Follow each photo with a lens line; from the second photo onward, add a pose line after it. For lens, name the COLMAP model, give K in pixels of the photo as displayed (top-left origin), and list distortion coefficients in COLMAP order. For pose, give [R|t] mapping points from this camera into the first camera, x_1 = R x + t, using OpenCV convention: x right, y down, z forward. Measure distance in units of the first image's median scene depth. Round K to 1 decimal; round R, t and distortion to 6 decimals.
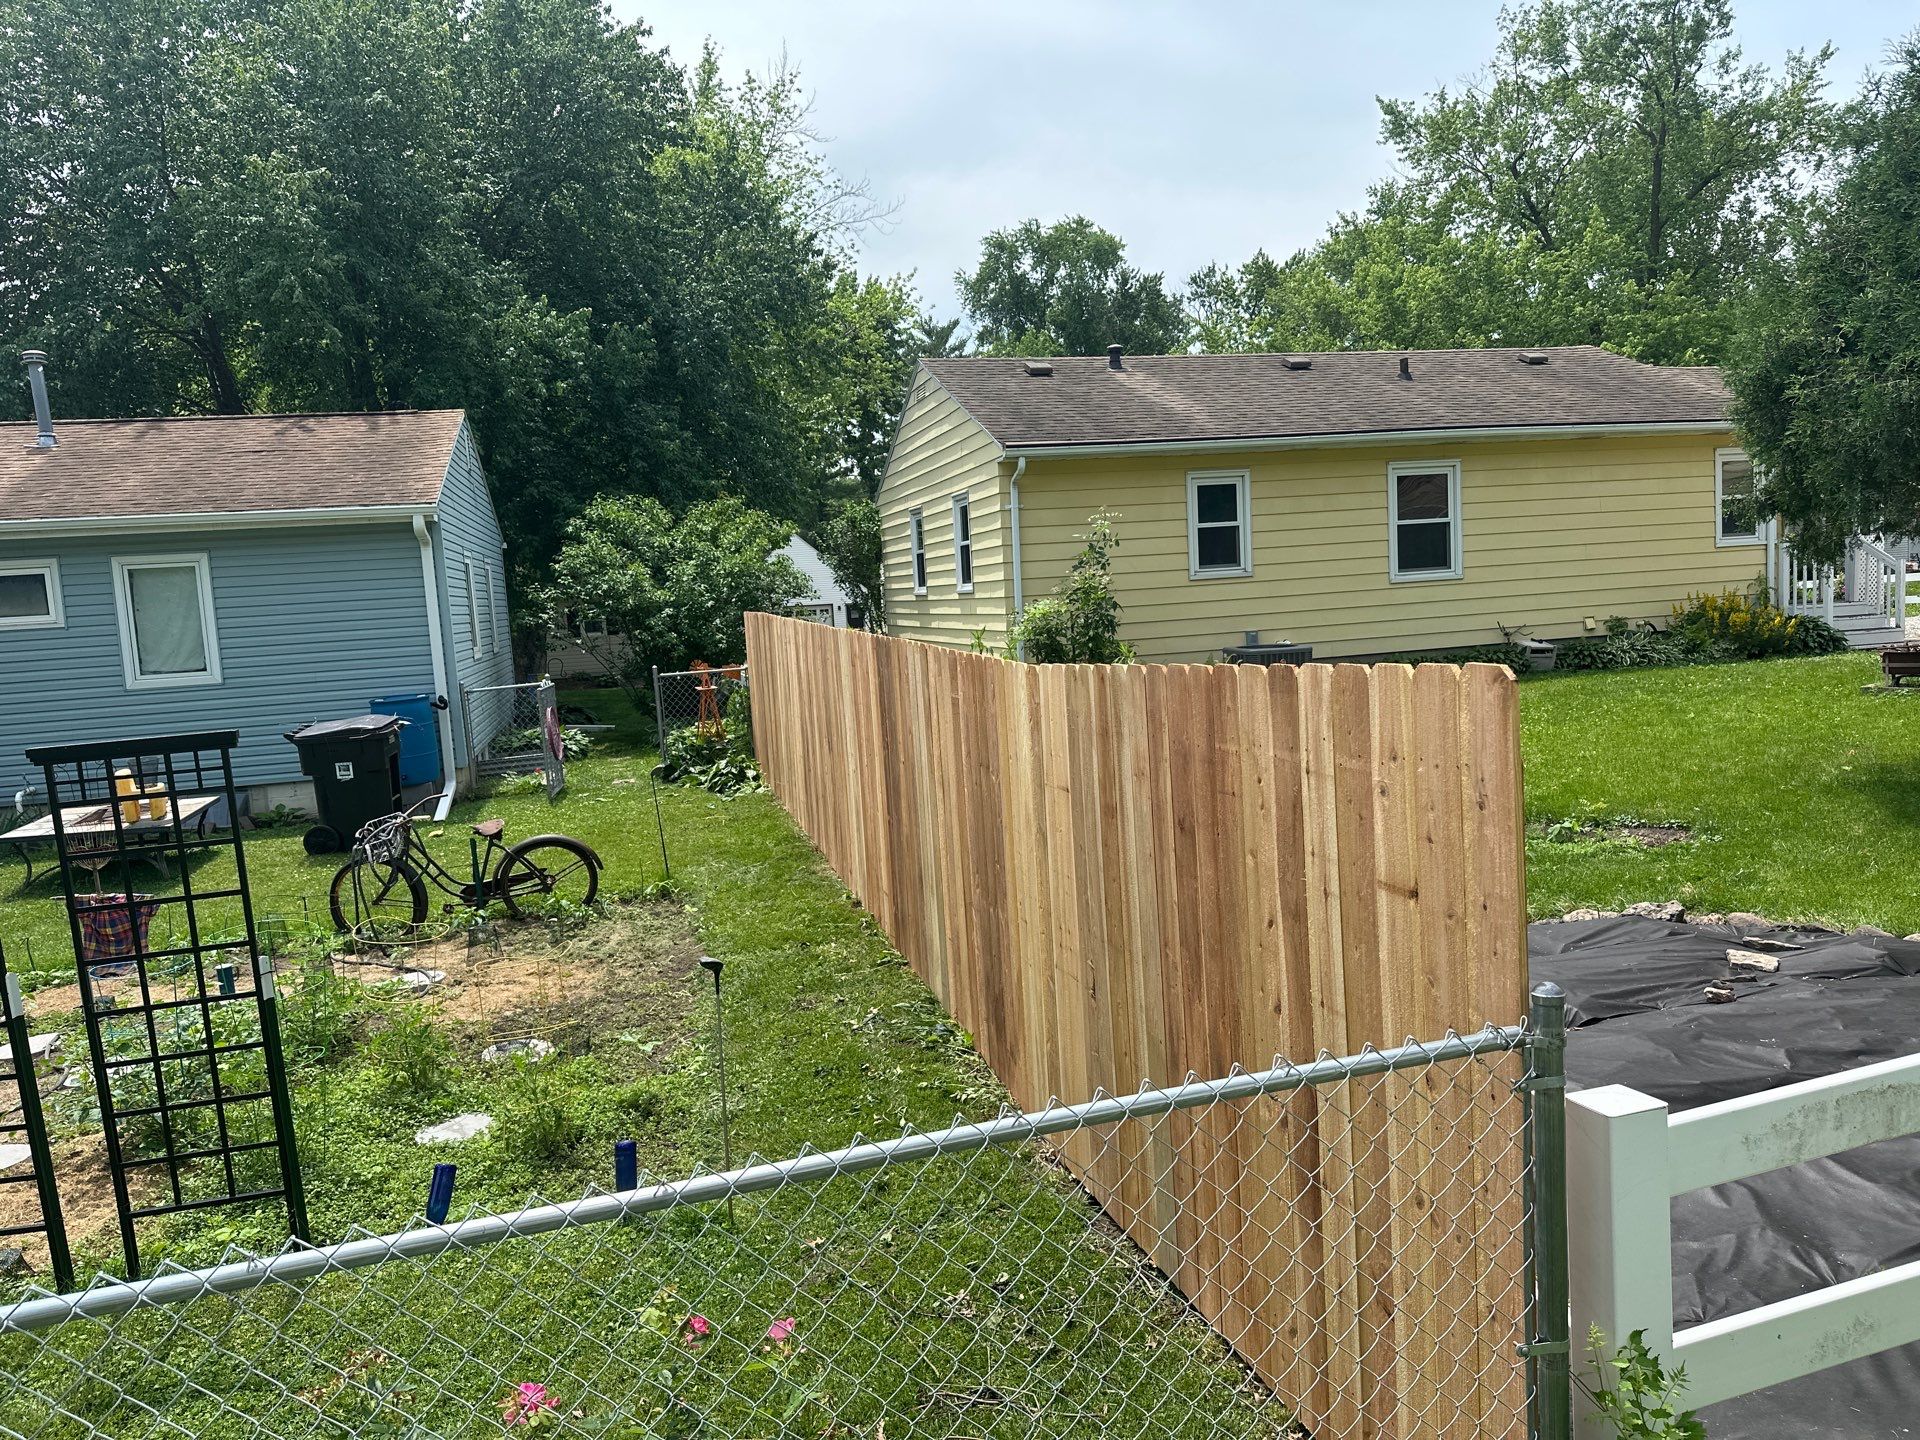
lens RADIAL K [[1349.1, 0, 976.2], [0, 1349.1, 729.2], [0, 0, 1]] dist [0.062690, -0.083050]
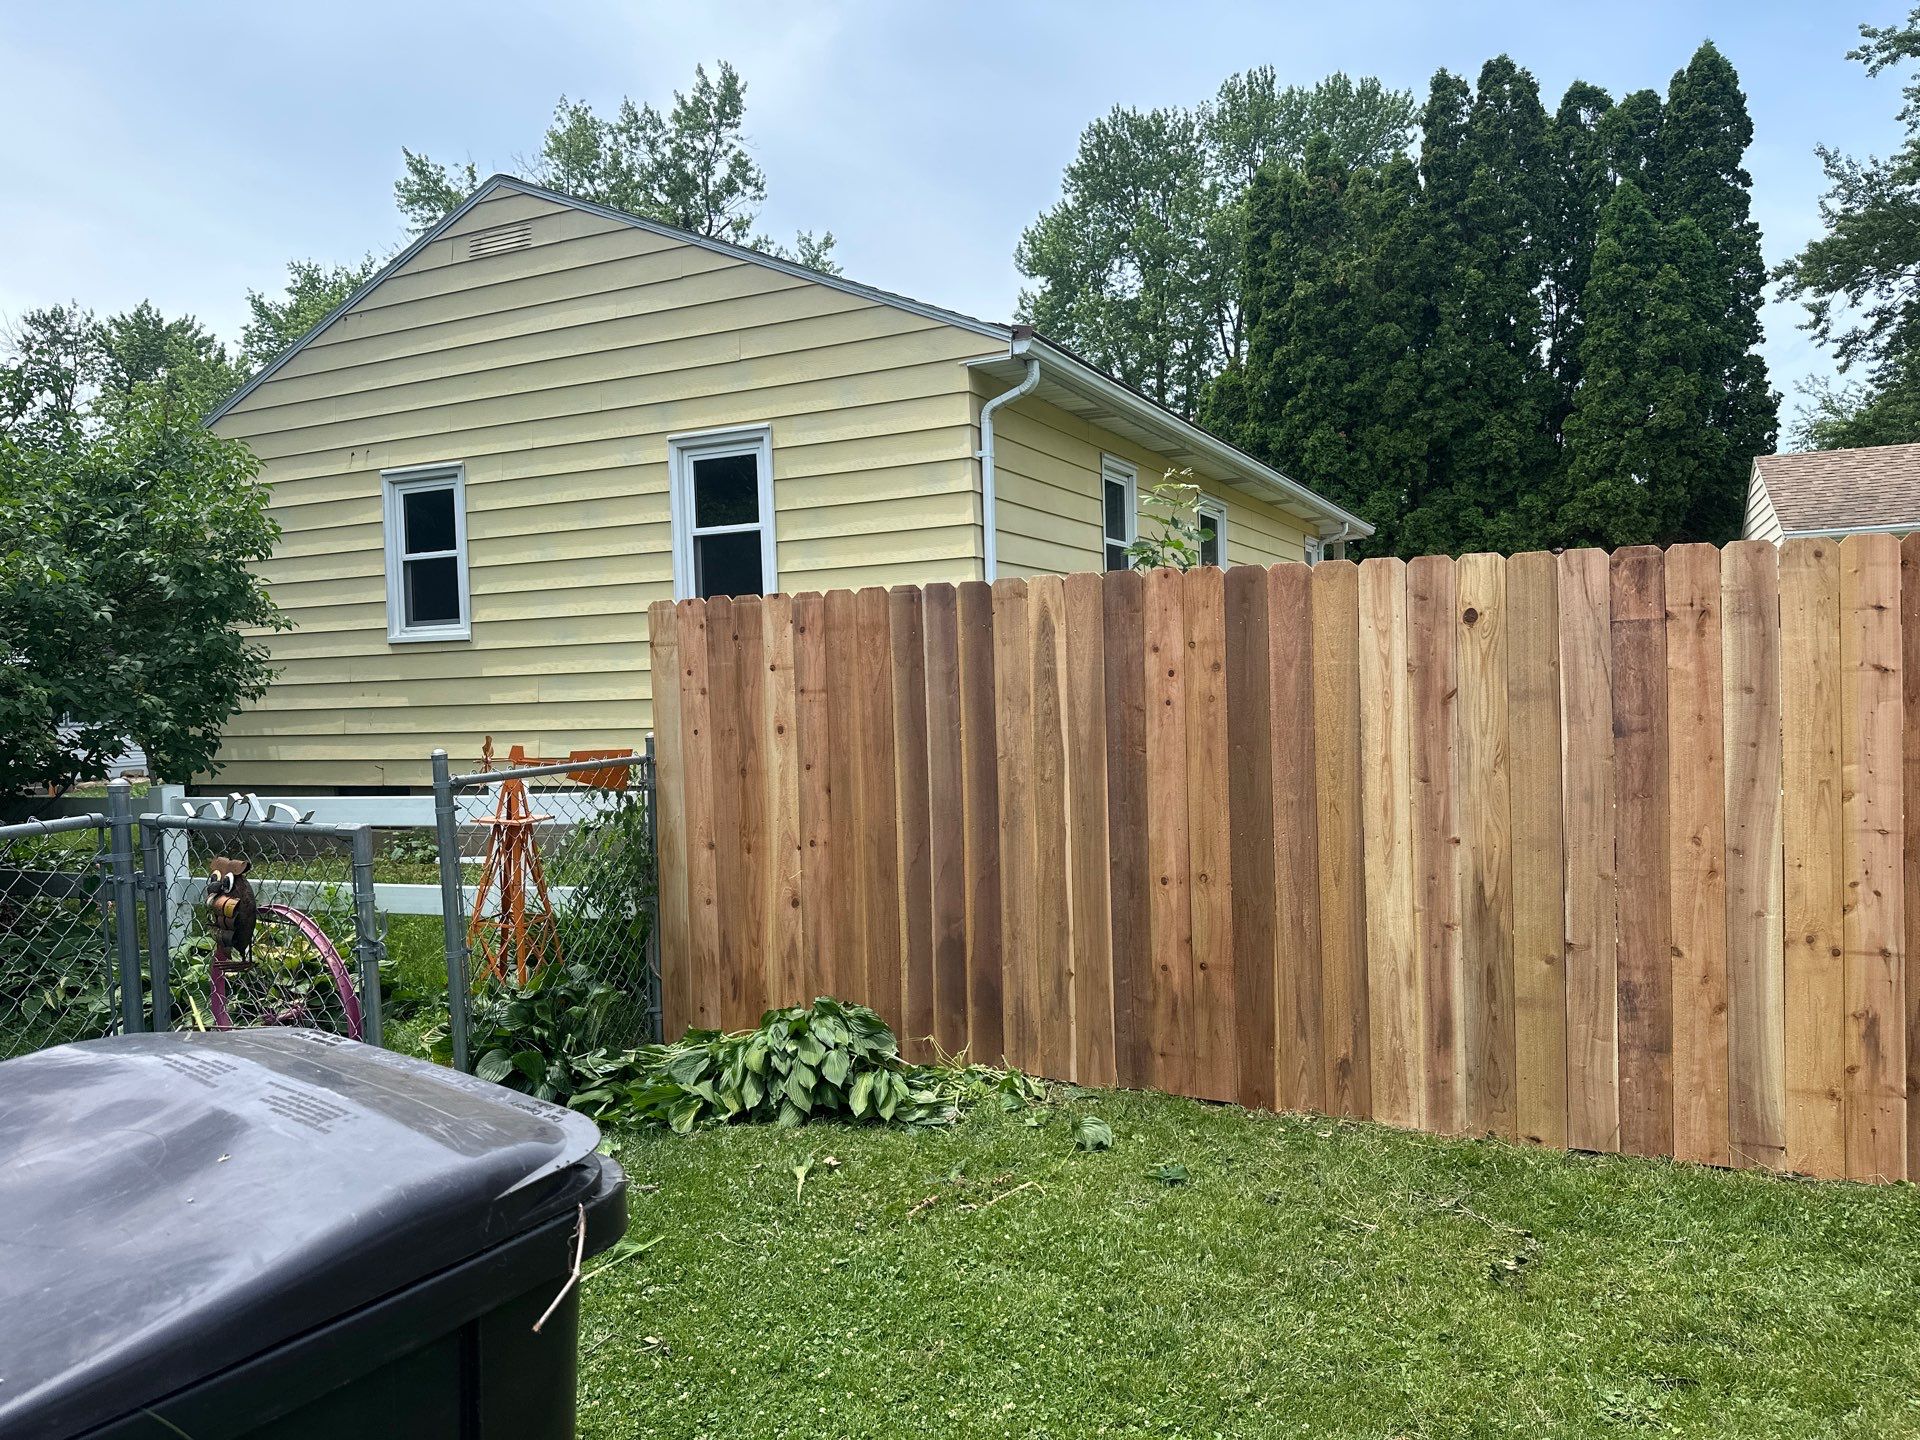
lens RADIAL K [[1349.1, 0, 959.7], [0, 1349.1, 706.4], [0, 0, 1]] dist [0.062690, -0.083050]
pose [[0.650925, 0.024160, 0.758758, -0.354148], [0.074483, 0.992638, -0.095505, -0.015710], [-0.755480, 0.118681, 0.644333, 0.634823]]
